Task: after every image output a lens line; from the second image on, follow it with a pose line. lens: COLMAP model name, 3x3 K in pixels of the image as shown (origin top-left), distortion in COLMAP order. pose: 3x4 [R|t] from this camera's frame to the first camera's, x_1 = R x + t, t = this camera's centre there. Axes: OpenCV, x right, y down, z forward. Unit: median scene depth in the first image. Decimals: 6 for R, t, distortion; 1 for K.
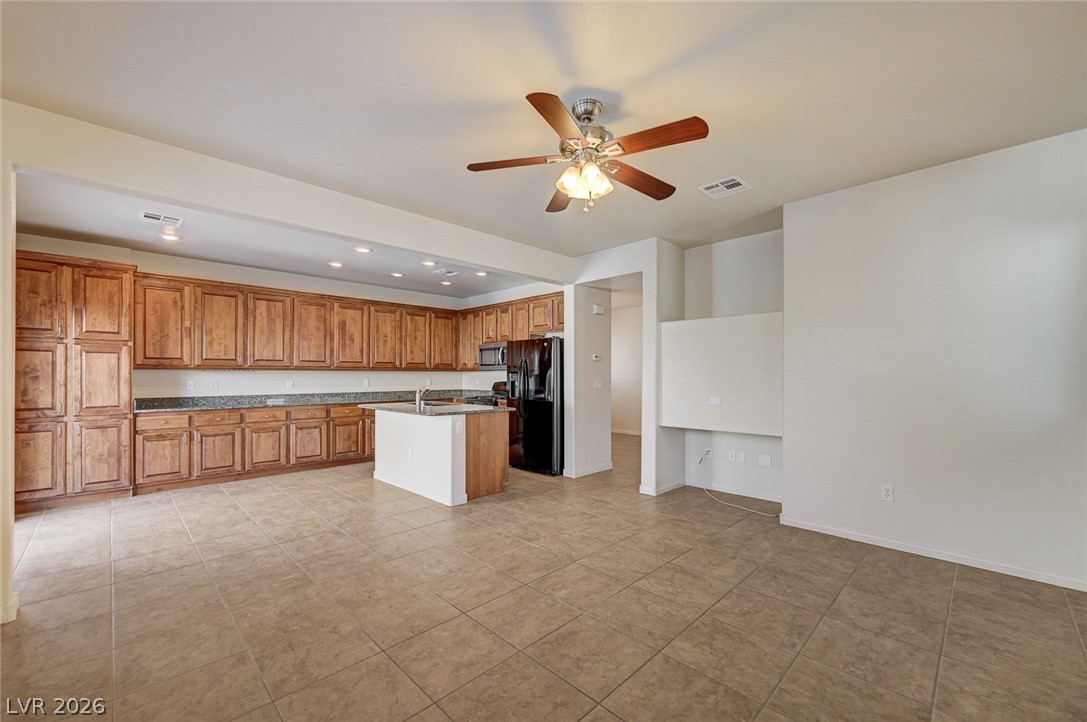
lens RADIAL K [[438.4, 0, 532.8], [0, 438.4, 375.9], [0, 0, 1]] dist [0.002678, -0.000552]
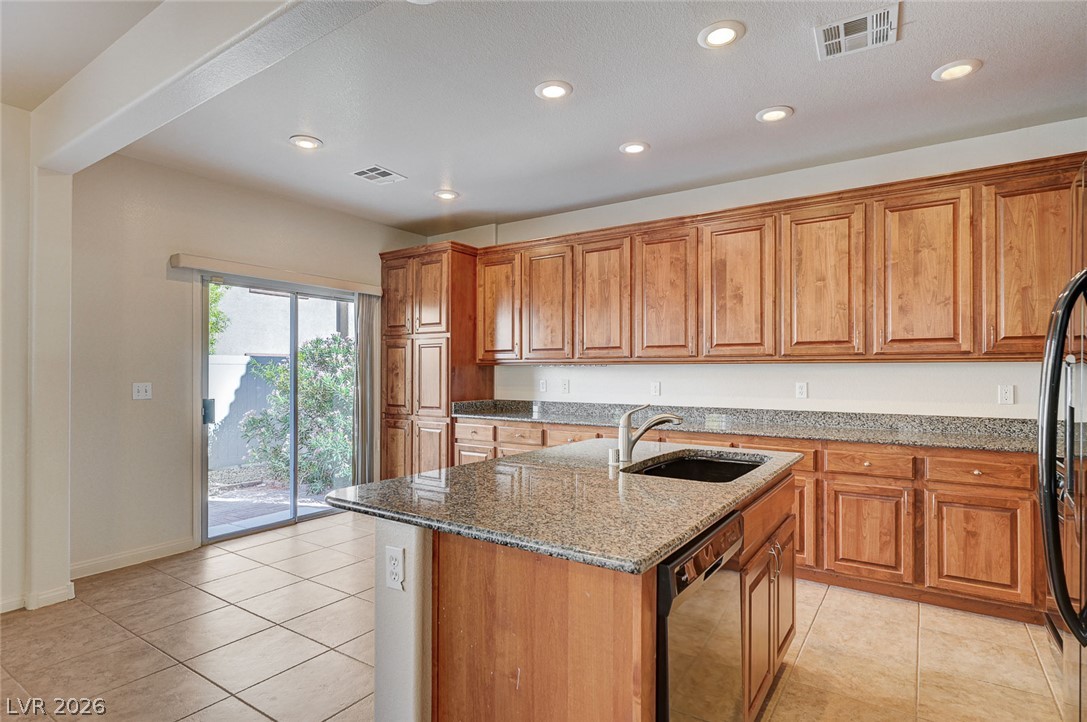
lens RADIAL K [[557.4, 0, 547.2], [0, 557.4, 370.4], [0, 0, 1]] dist [0.001638, -0.000967]
pose [[0.215683, -0.001219, -0.976463, 0.179375], [-0.002746, 0.999995, -0.001855, -0.003408], [0.976460, 0.003082, 0.215678, 0.960114]]
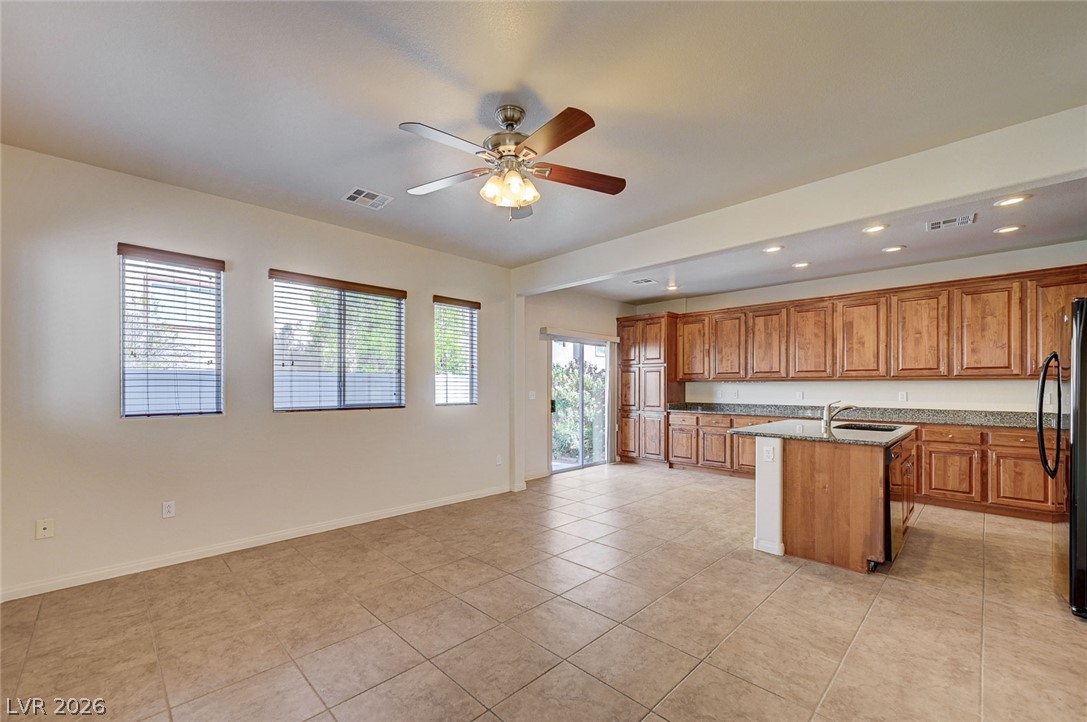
lens RADIAL K [[438.4, 0, 535.2], [0, 438.4, 386.8], [0, 0, 1]] dist [0.002678, -0.000552]
pose [[0.011982, 0.003271, -0.999923, 0.573646], [-0.001300, 0.999994, 0.003256, -0.003483], [0.999927, 0.001261, 0.011986, 0.542741]]
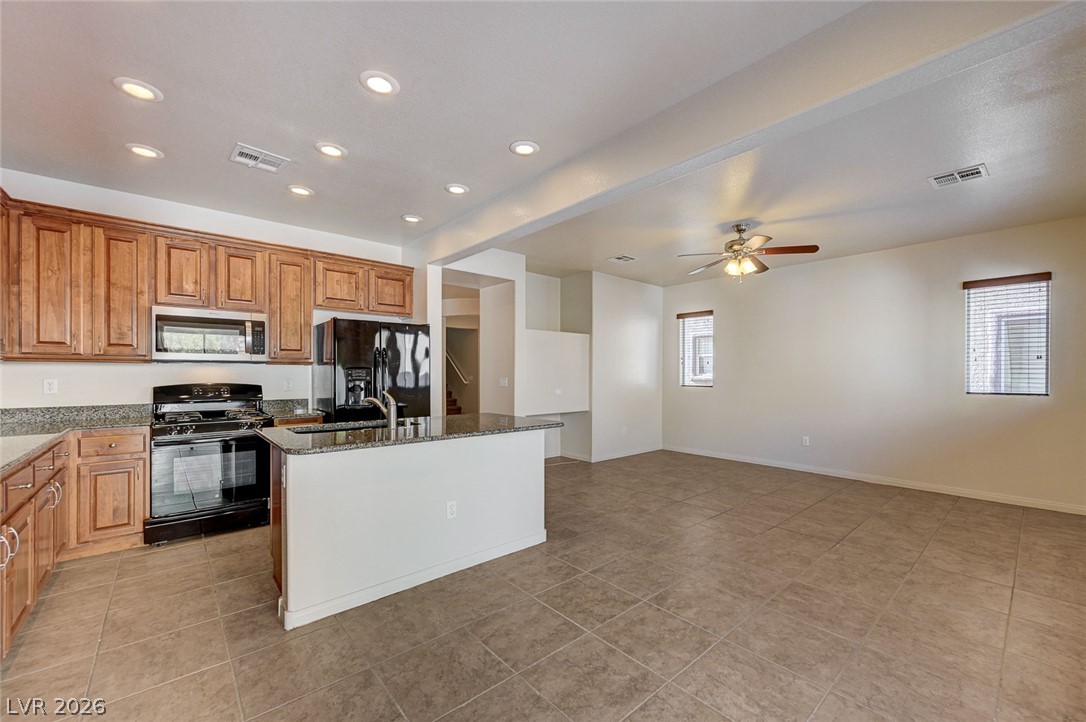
lens RADIAL K [[438.0, 0, 545.6], [0, 438.0, 373.0], [0, 0, 1]] dist [0.002678, -0.000552]
pose [[0.044081, 0.001454, 0.999027, -0.898760], [-0.002656, 0.999996, -0.001339, -0.000623], [-0.999024, -0.002594, 0.044085, 0.897561]]
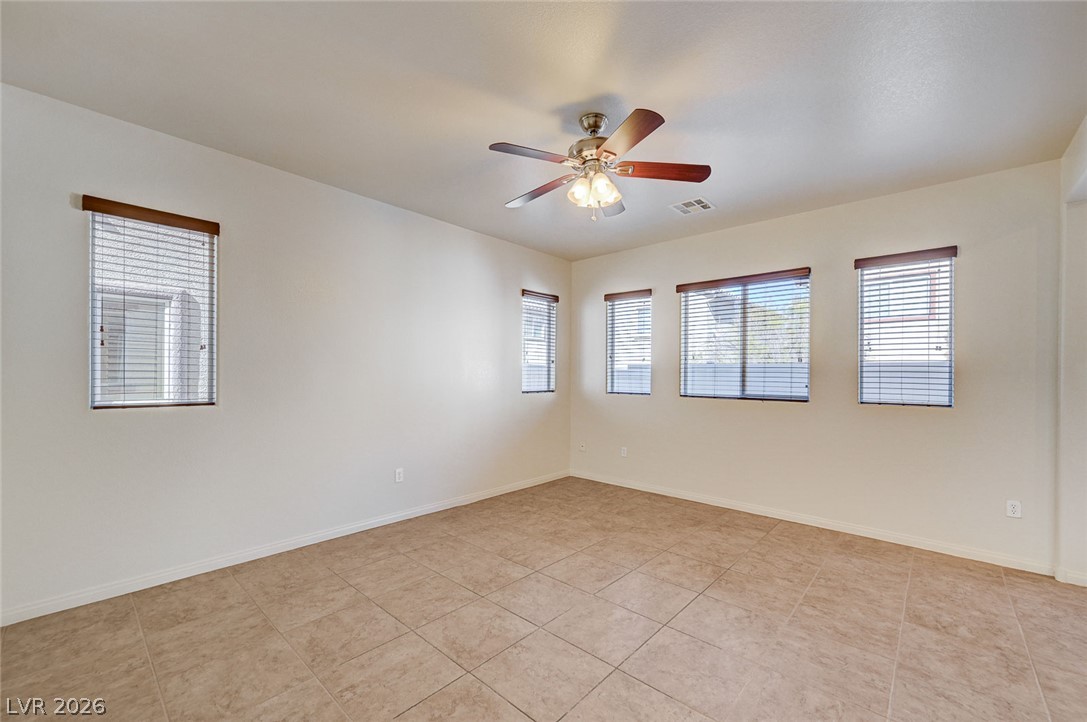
lens RADIAL K [[438.4, 0, 547.7], [0, 438.4, 371.7], [0, 0, 1]] dist [0.002678, -0.000552]
pose [[-0.997050, -0.006001, -0.076525, 0.160179], [-0.005591, 0.999969, -0.005562, -0.003007], [0.076556, -0.005118, -0.997052, 1.061139]]
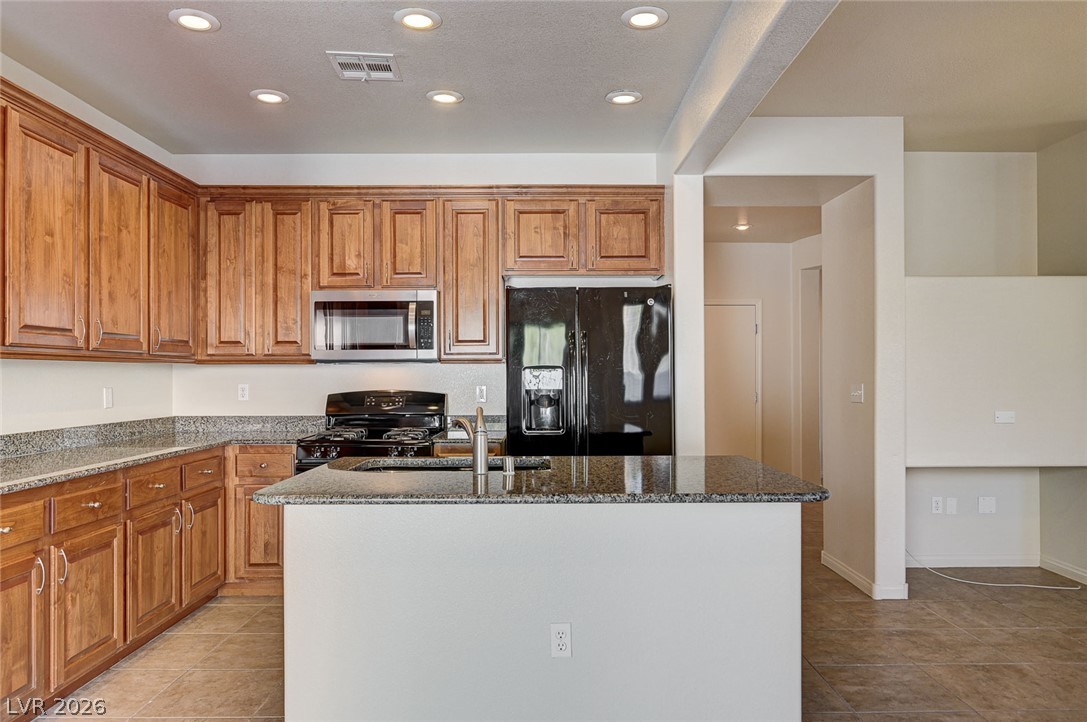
lens RADIAL K [[741.9, 0, 545.6], [0, 741.9, 371.1], [0, 0, 1]] dist [0.001301, 0.000183]
pose [[0.688202, 0.002595, 0.725515, -0.690415], [0.001770, 0.999985, -0.005255, -0.001501], [-0.725517, 0.004901, 0.688187, 0.694697]]
